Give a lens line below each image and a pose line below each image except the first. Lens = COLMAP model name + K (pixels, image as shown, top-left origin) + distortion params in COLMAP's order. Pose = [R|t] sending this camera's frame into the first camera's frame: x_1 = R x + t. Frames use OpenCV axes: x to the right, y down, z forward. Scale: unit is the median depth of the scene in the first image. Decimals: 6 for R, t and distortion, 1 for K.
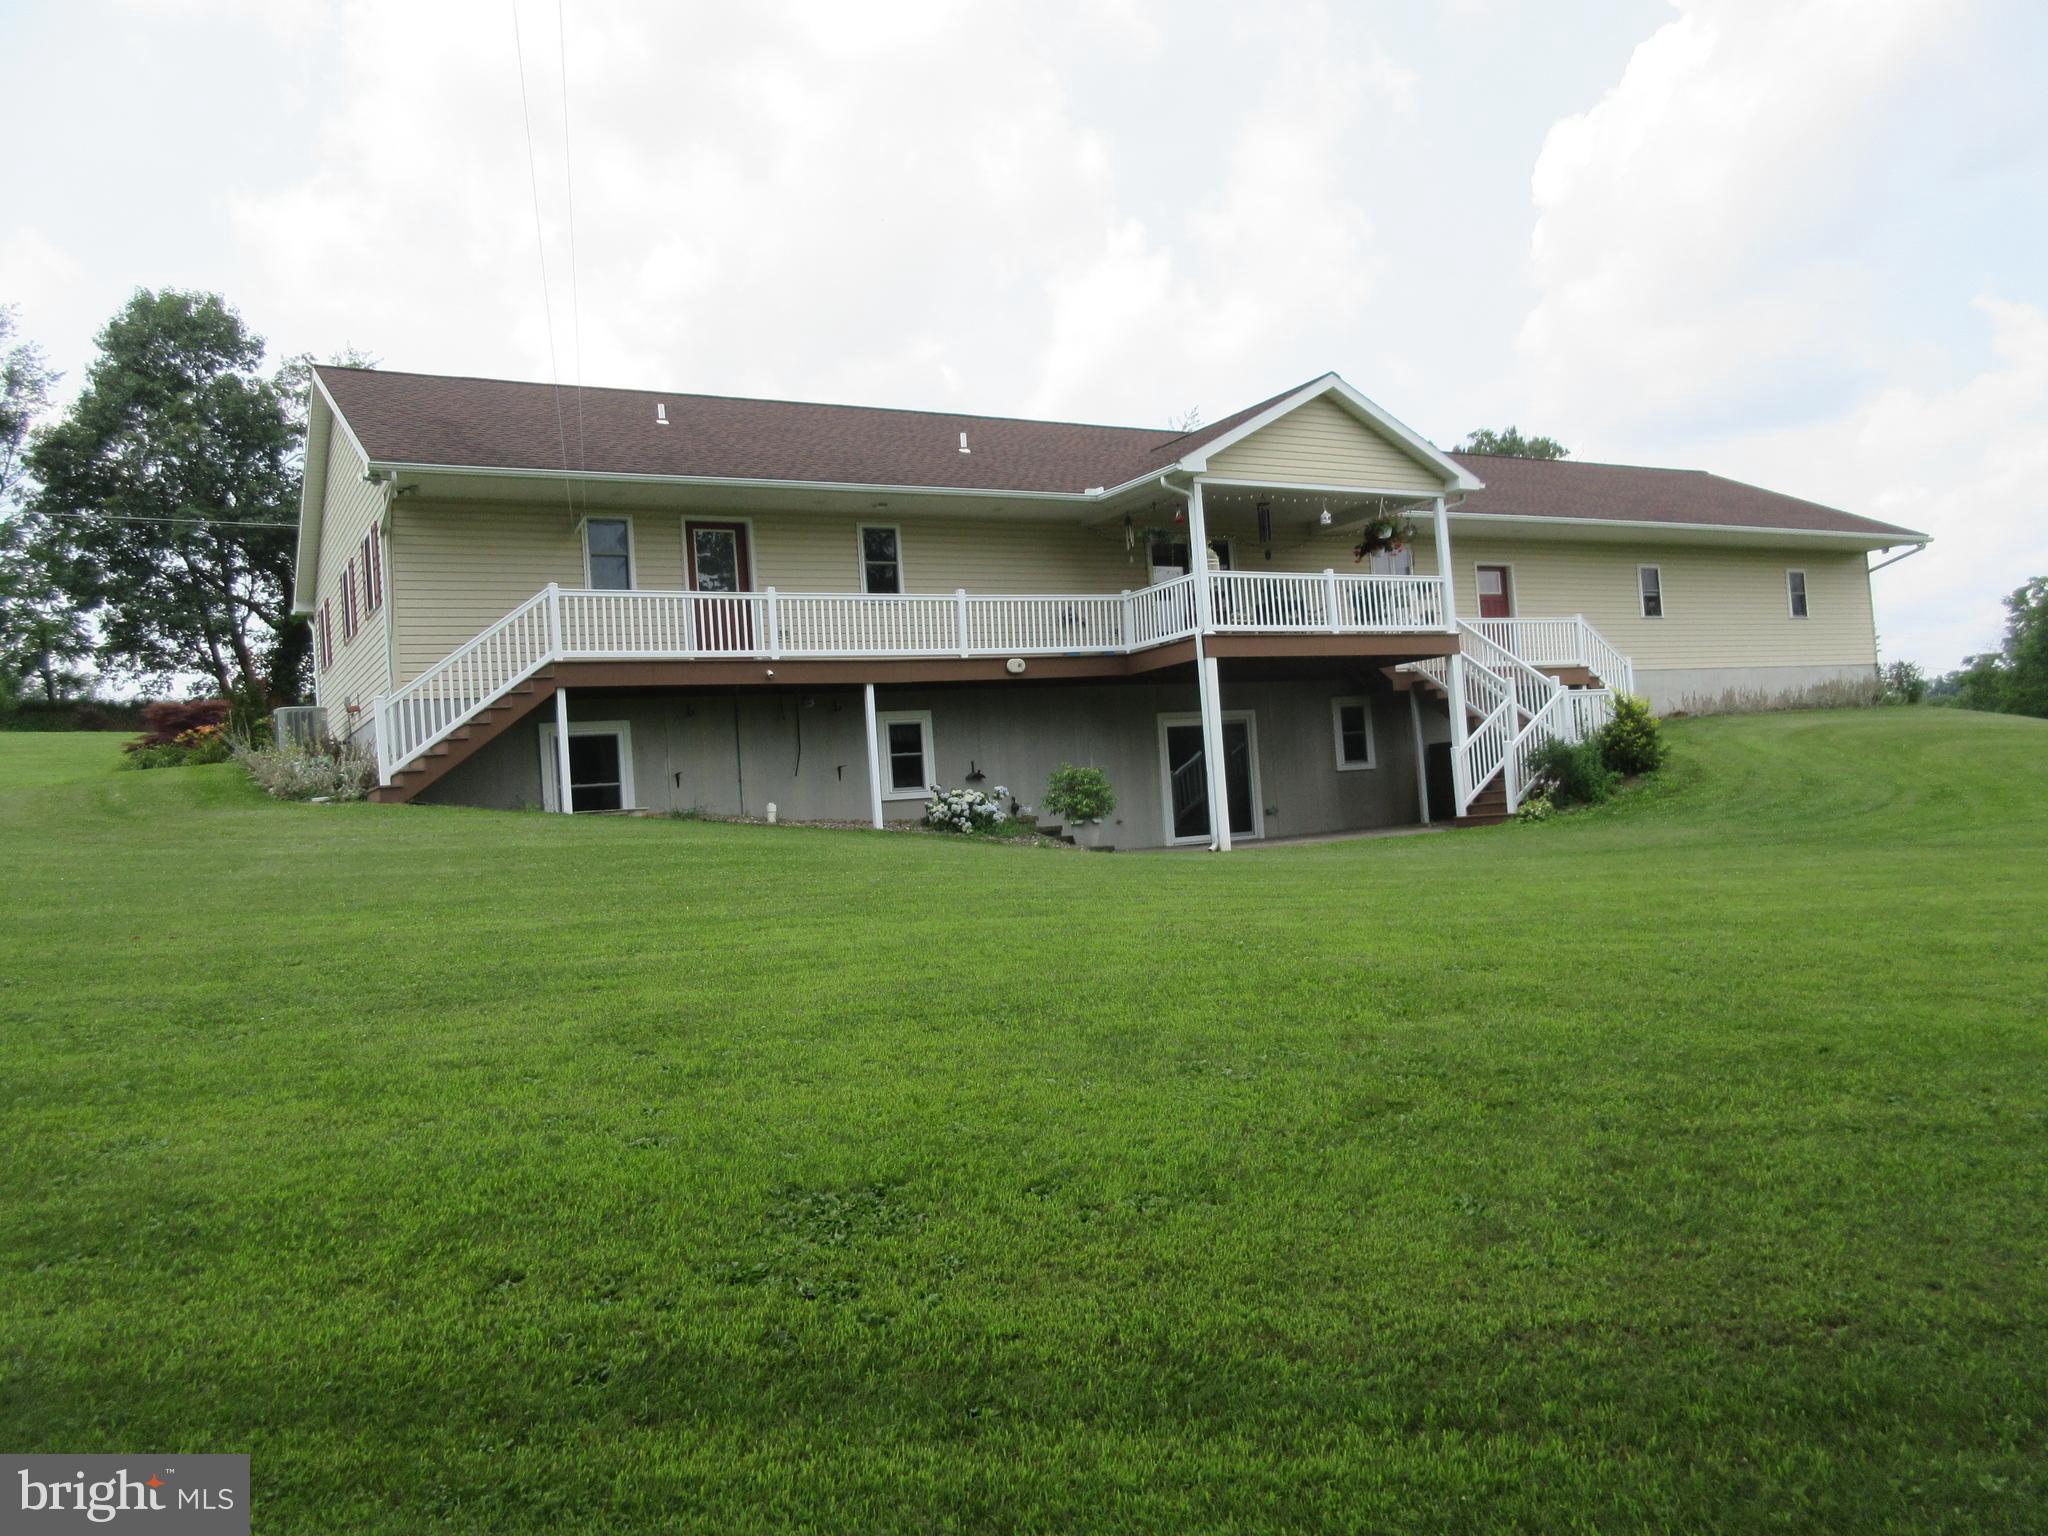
lens RADIAL K [[1531.4, 0, 1023.7], [0, 1531.4, 753.4], [0, 0, 1]] dist [-0.000438, 0.006537]
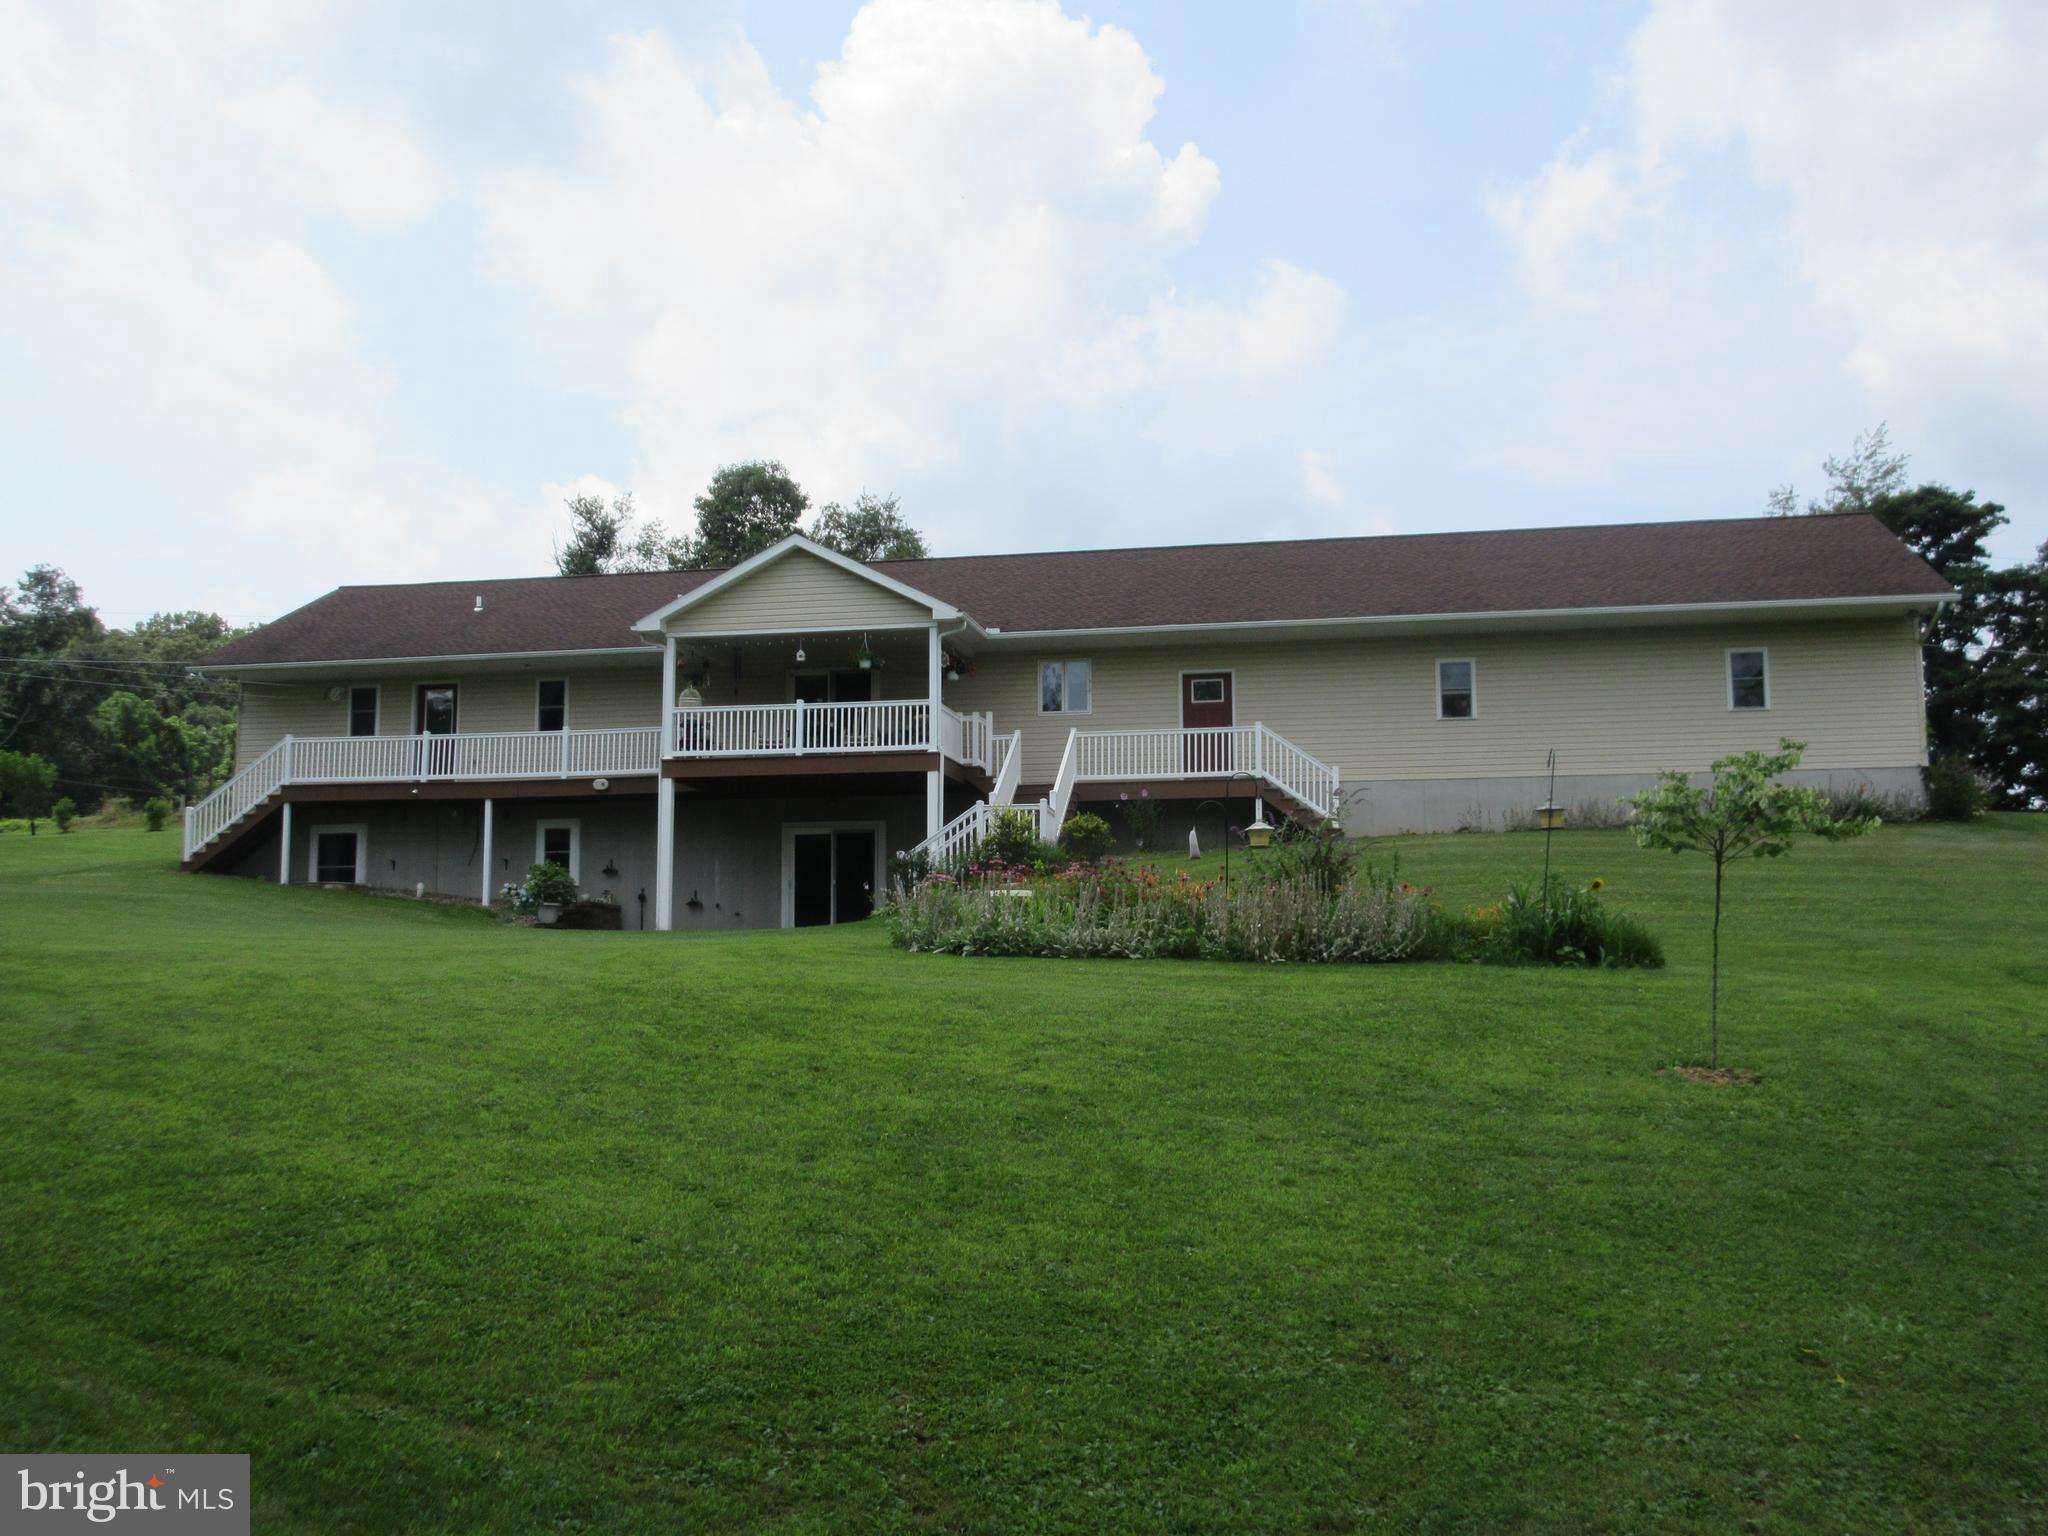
lens RADIAL K [[1947.4, 0, 1017.1], [0, 1947.4, 772.9], [0, 0, 1]] dist [0.002182, 0.000000]
pose [[0.747929, -0.007931, -0.663731, 1.366800], [-0.025133, 0.998873, -0.040256, -0.010189], [0.663302, 0.046790, 0.746887, 0.010173]]
